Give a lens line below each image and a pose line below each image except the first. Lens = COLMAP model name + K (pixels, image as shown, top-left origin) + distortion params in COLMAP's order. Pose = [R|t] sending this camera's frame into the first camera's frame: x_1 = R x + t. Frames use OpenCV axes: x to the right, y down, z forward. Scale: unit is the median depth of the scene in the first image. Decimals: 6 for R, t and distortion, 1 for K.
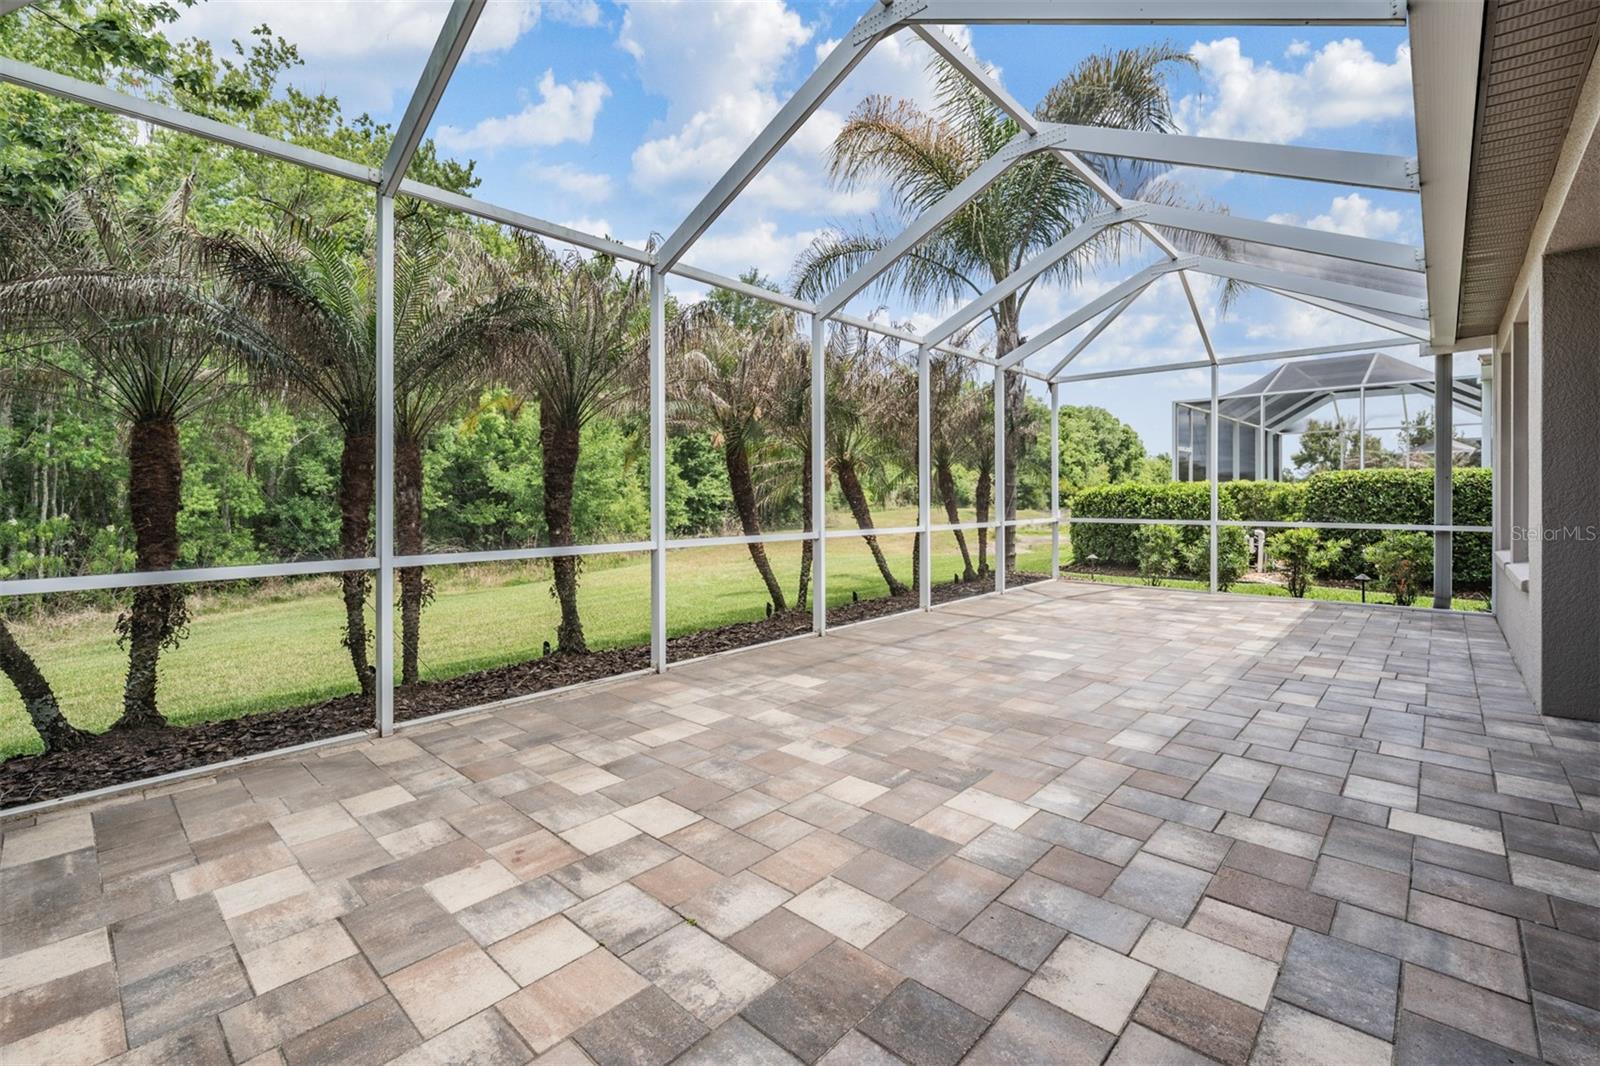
lens RADIAL K [[700.8, 0, 800.9], [0, 700.8, 503.3], [0, 0, 1]] dist [-0.000307, -0.000609]
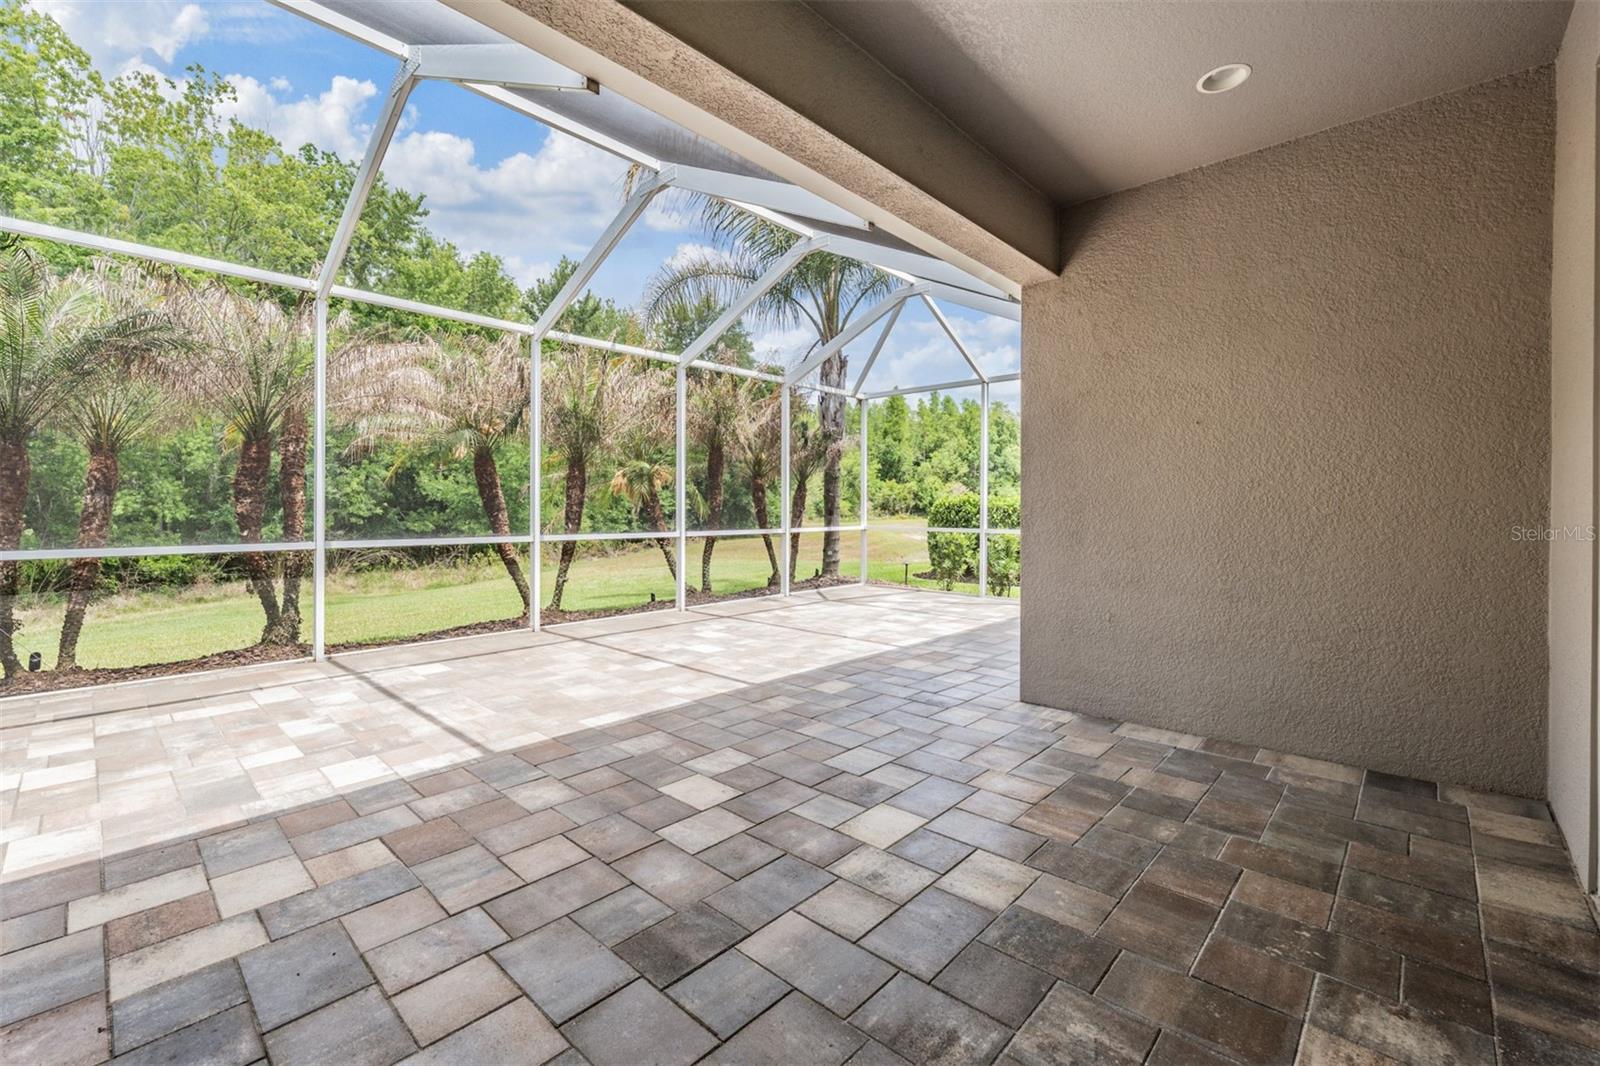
lens RADIAL K [[675.7, 0, 799.6], [0, 675.7, 504.9], [0, 0, 1]] dist [-0.001832, -0.000404]
pose [[0.999960, 0.005467, -0.007112, 0.916956], [-0.005561, 0.999897, -0.013215, 0.009923], [0.007039, 0.013254, 0.999887, -0.094047]]
